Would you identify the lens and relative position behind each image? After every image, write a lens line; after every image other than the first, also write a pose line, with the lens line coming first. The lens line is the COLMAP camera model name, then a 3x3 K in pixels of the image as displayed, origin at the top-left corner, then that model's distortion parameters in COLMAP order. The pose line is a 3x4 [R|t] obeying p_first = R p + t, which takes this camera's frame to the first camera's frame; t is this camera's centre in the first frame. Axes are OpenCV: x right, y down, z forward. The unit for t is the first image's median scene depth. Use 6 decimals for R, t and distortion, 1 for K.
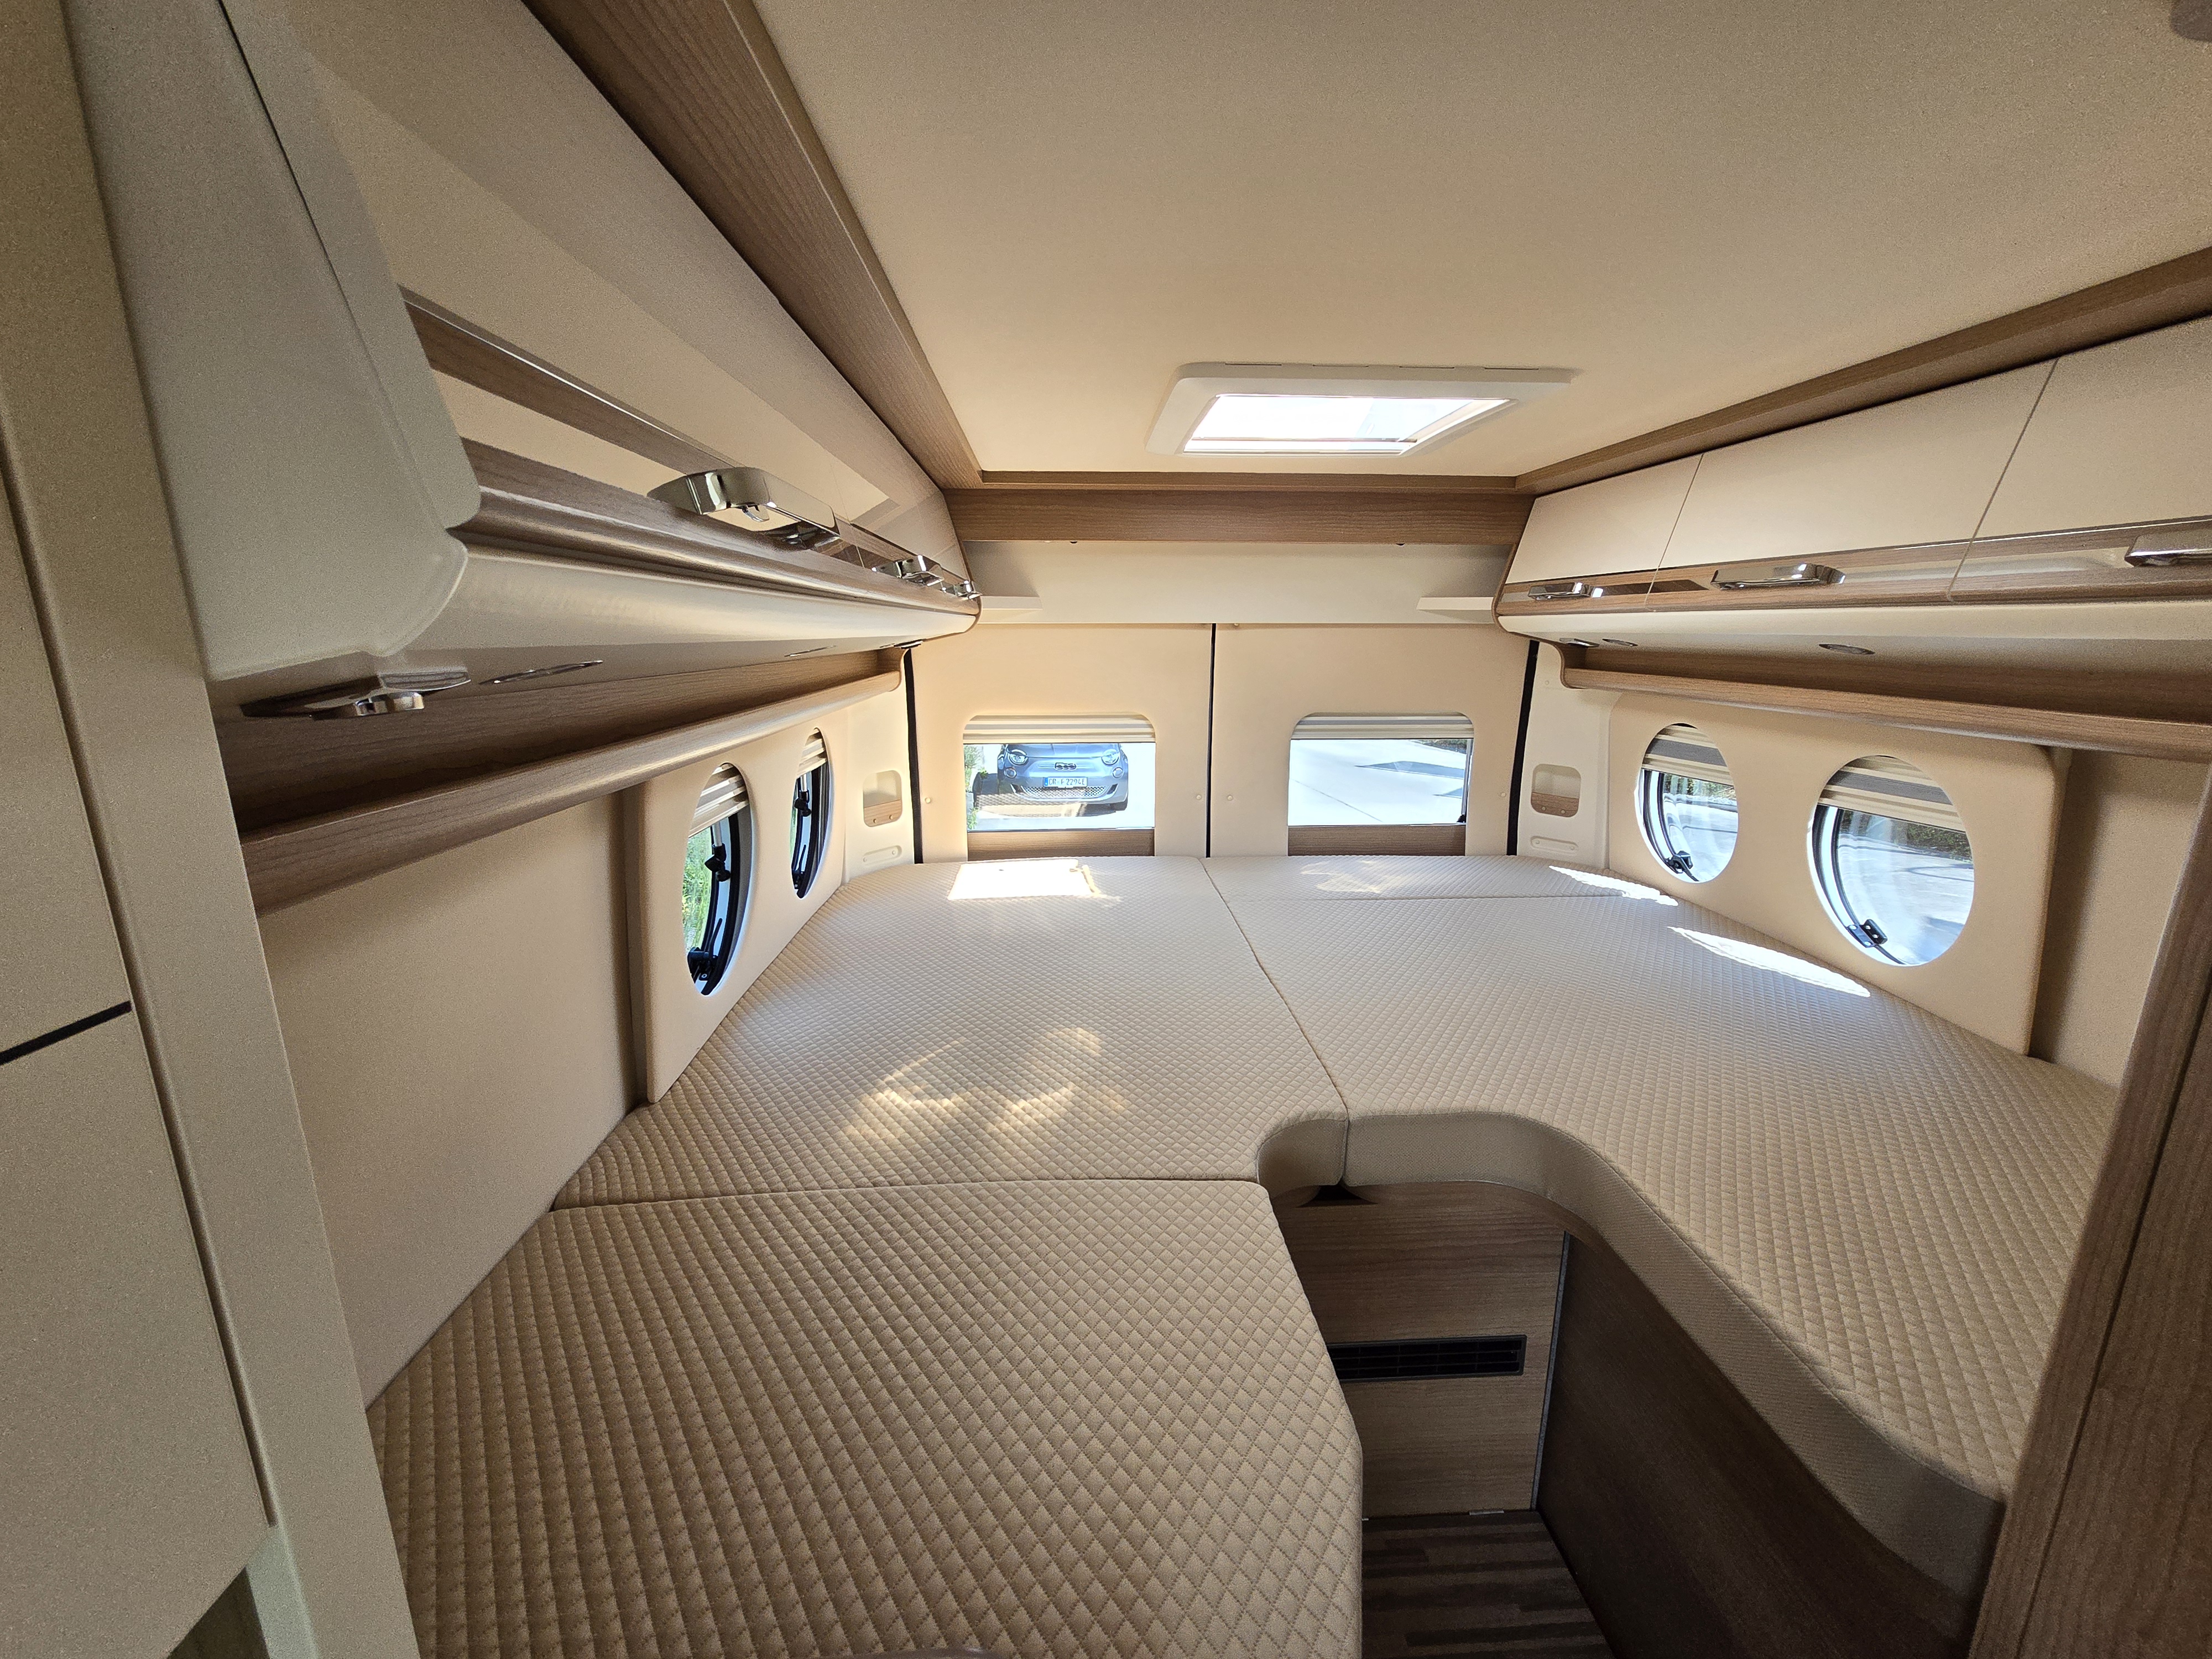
lens RADIAL K [[892.6, 0, 1116.2], [0, 892.6, 830.2], [0, 0, 1]] dist [-0.003666, 0.001251]
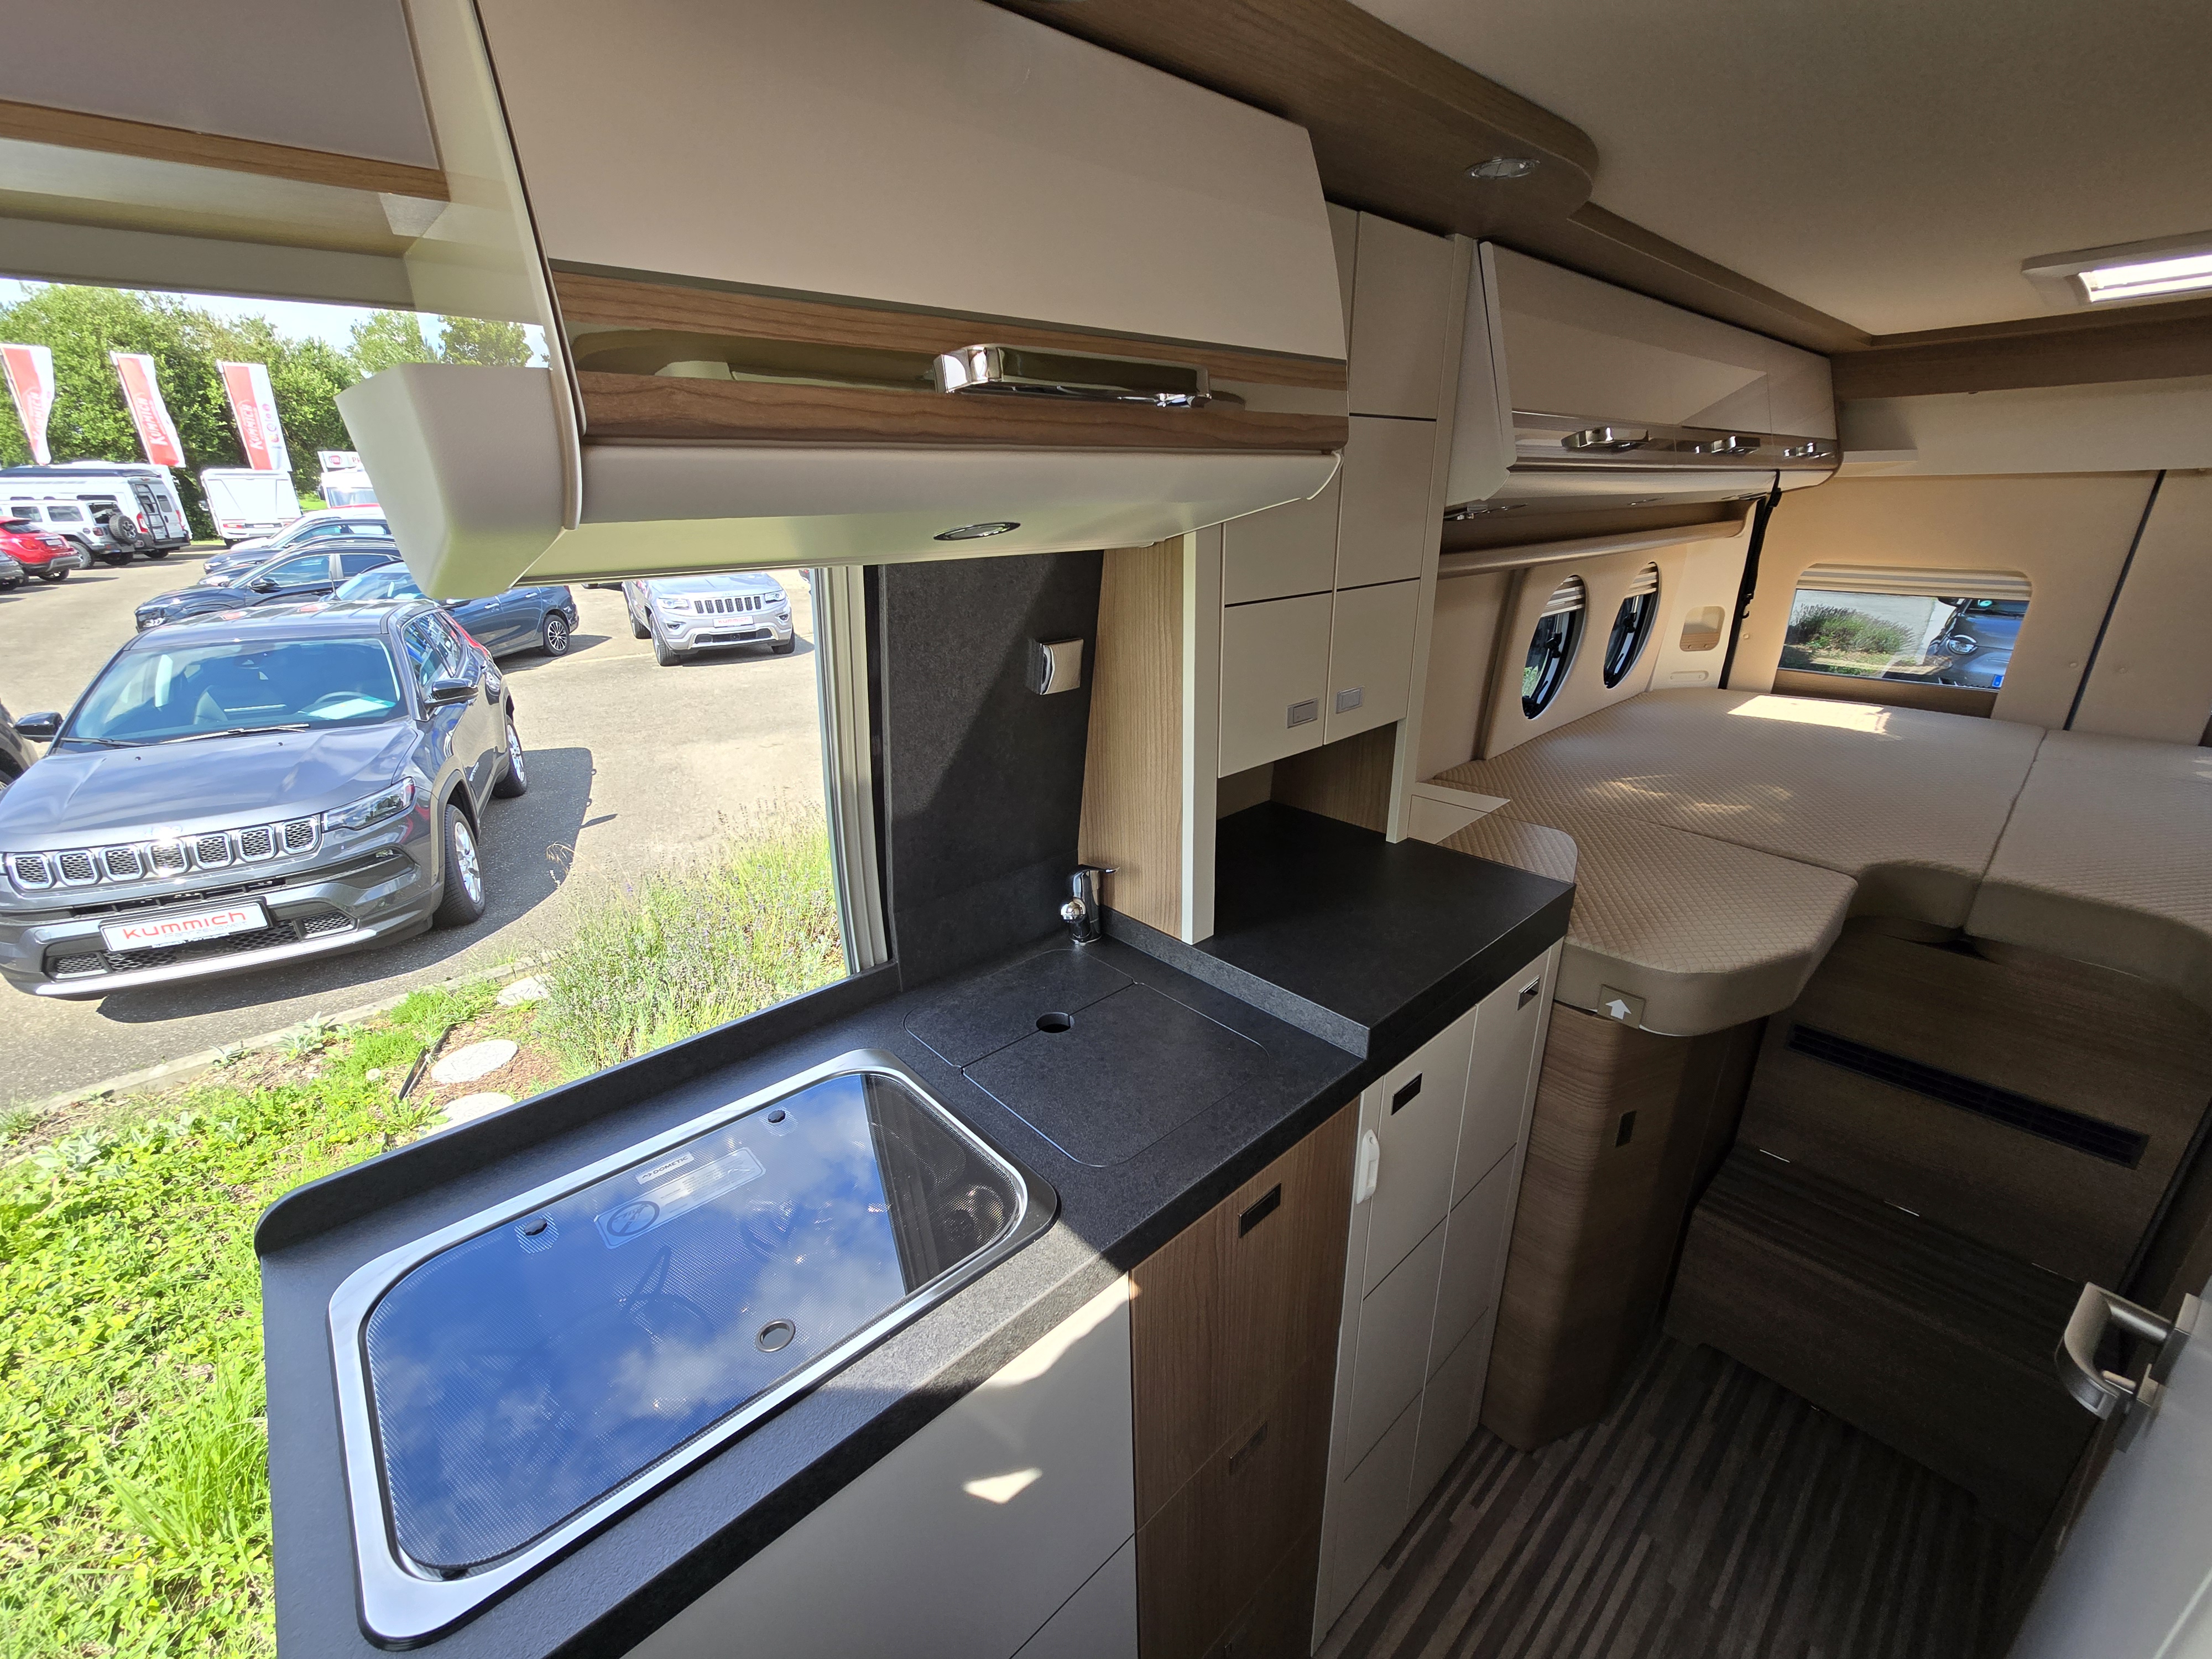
lens RADIAL K [[894.4, 0, 1112.7], [0, 894.4, 834.4], [0, 0, 1]] dist [-0.010003, -0.000279]
pose [[0.621217, 0.267581, -0.736539, 0.248430], [-0.150122, 0.963124, 0.223282, 0.100373], [0.769125, -0.028135, 0.638479, -0.478874]]
